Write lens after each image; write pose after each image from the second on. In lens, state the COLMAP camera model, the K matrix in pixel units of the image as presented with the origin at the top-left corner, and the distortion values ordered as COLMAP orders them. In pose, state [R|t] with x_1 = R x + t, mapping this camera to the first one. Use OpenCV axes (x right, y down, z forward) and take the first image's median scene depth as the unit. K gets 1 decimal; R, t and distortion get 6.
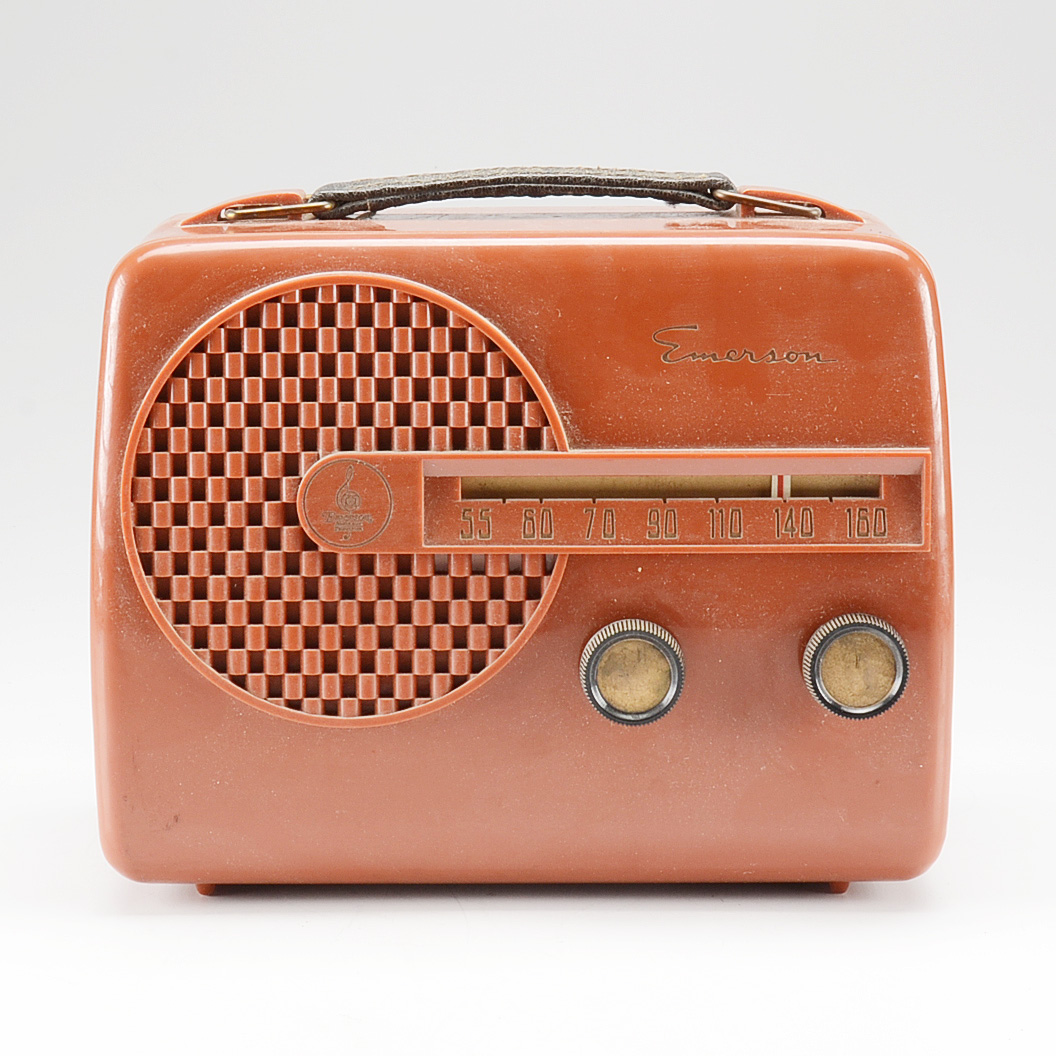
lens RADIAL K [[3146.3, 0, 528.0], [0, 3146.3, 528.0], [0, 0, 1]] dist [-0.040876, -0.536202]
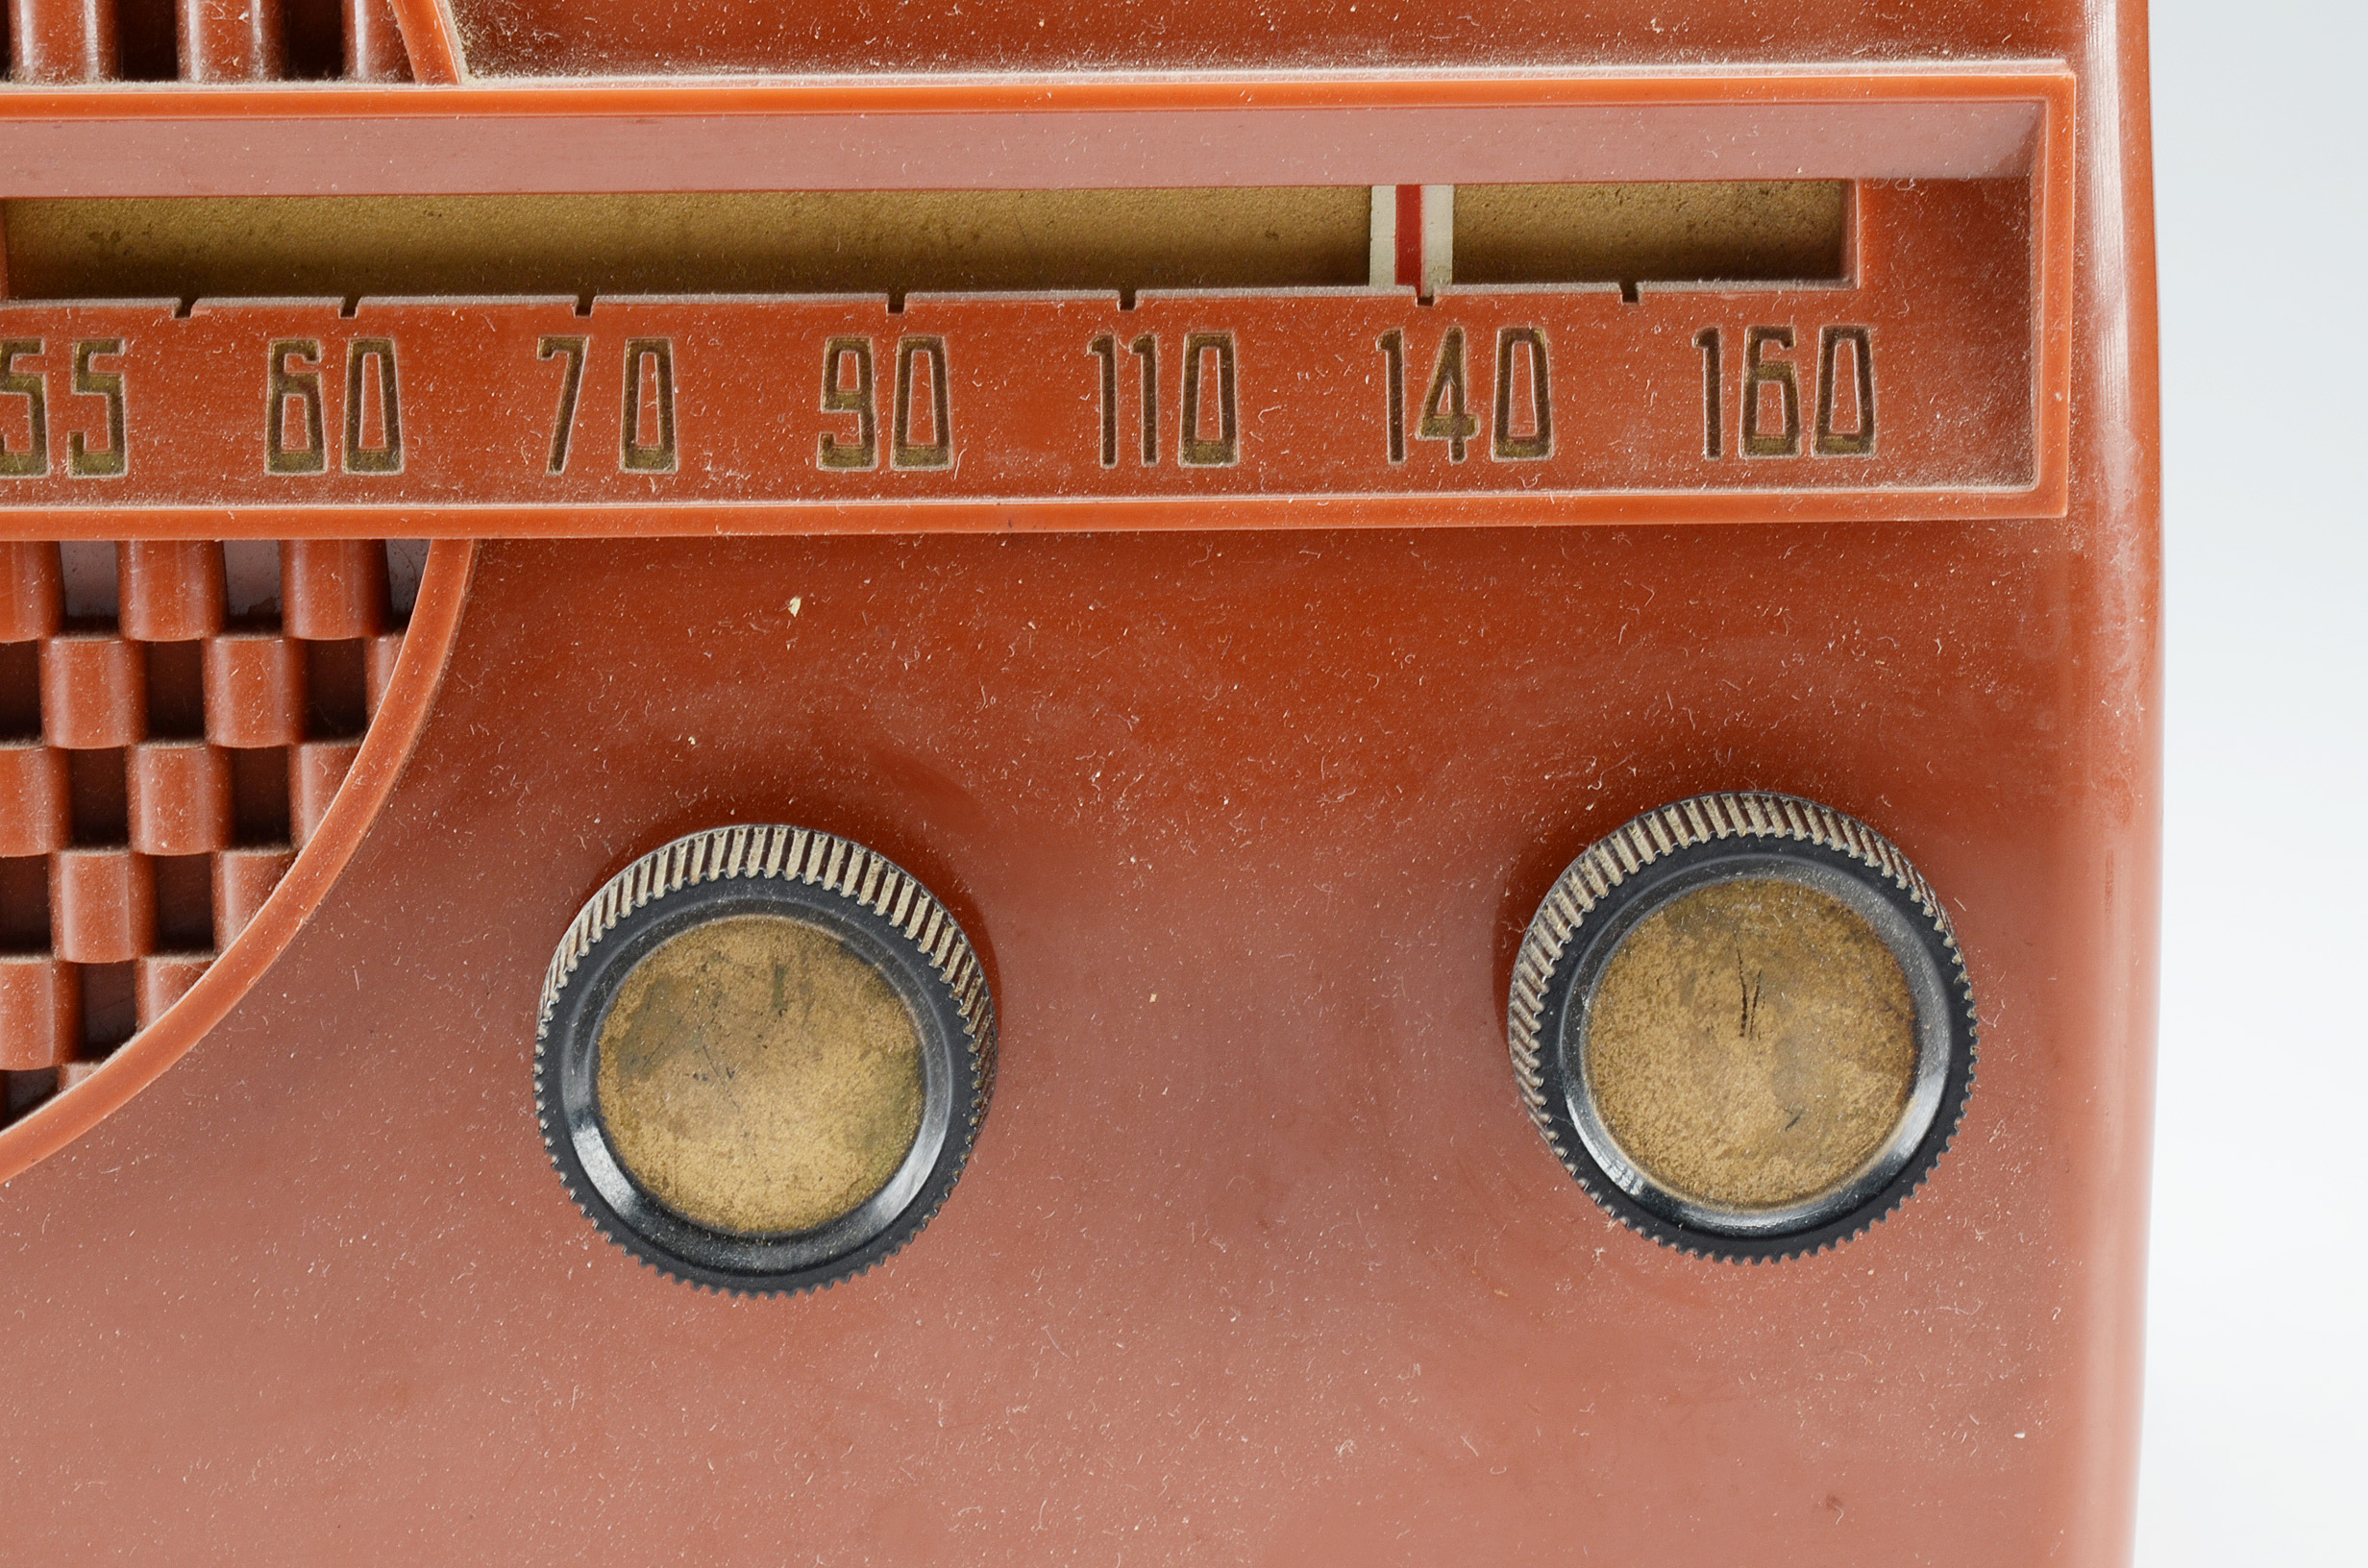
lens RADIAL K [[5427.2, 0, 1184.0], [0, 5427.2, 784.0], [0, 0, 1]] dist [0.079349, -0.069734]
pose [[0.999959, -0.007068, 0.005628, 0.061713], [0.006768, 0.998642, 0.051651, 0.005965], [-0.005985, -0.051611, 0.998649, 0.606665]]
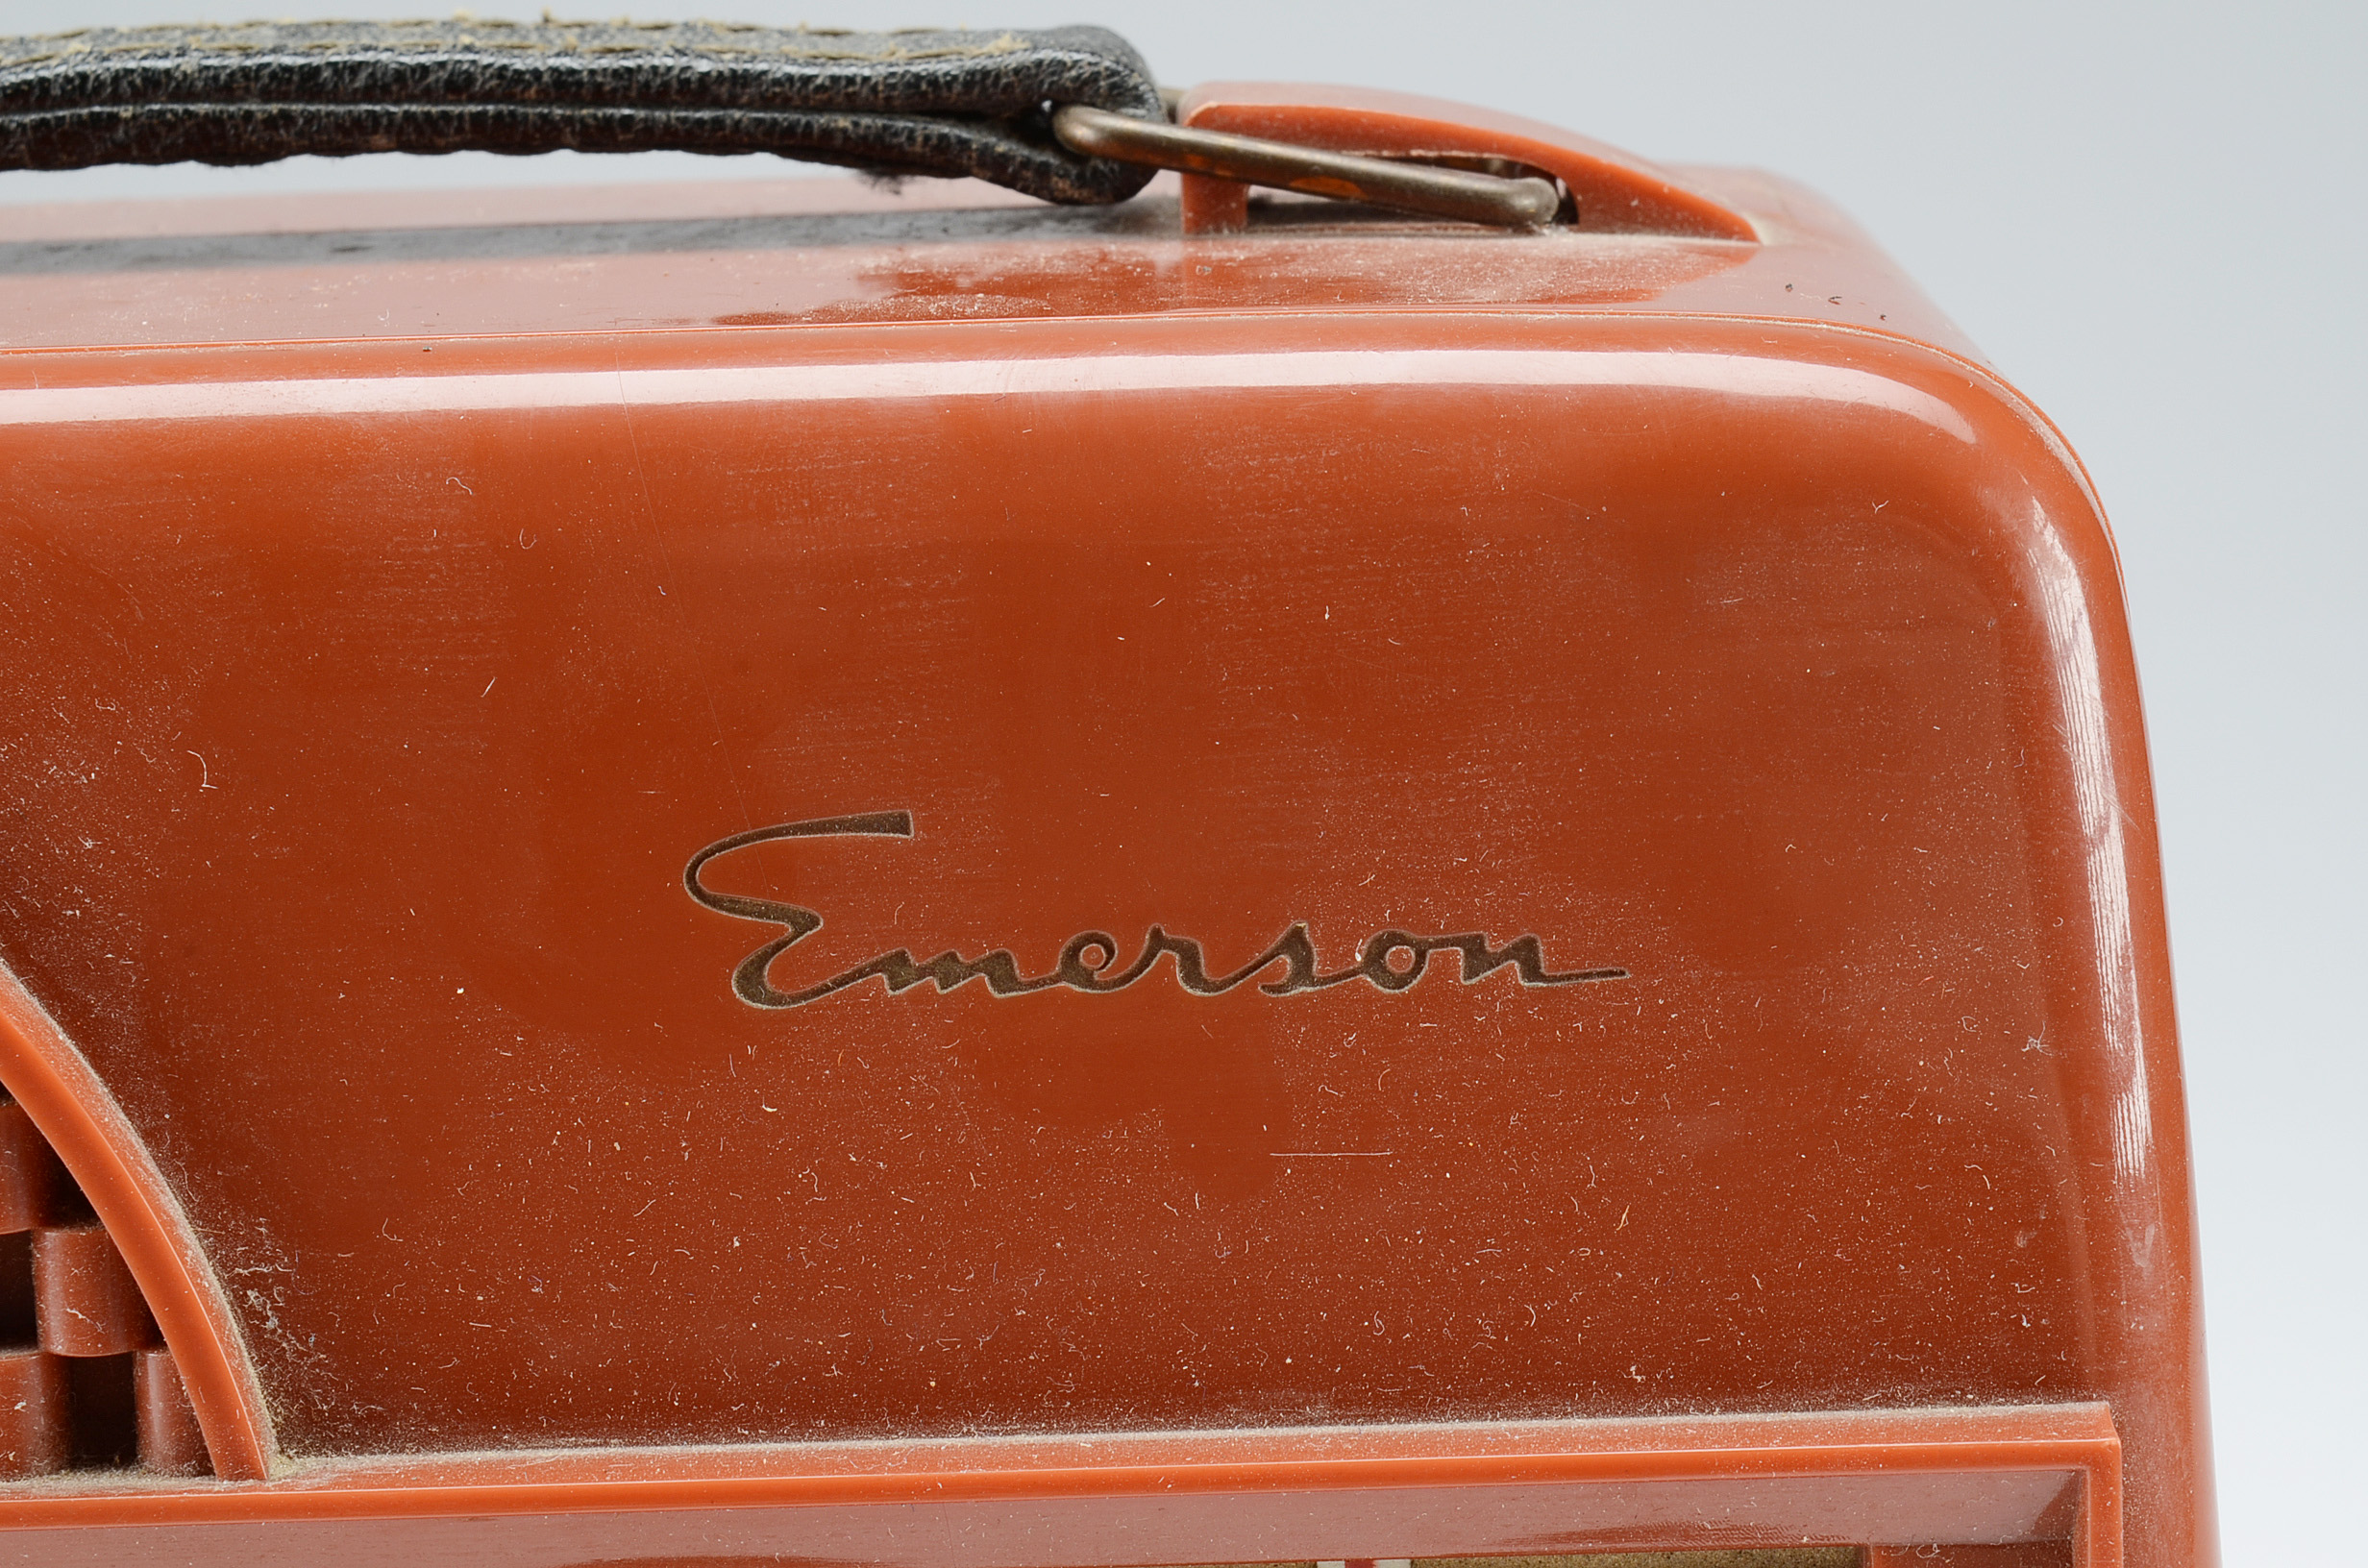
lens RADIAL K [[5427.2, 0, 1184.0], [0, 5427.2, 784.0], [0, 0, 1]] dist [0.079349, -0.069734]
pose [[0.999556, -0.025639, -0.015181, 0.075972], [0.026047, 0.999287, 0.027349, -0.074955], [0.014469, -0.027732, 0.999511, 0.659552]]
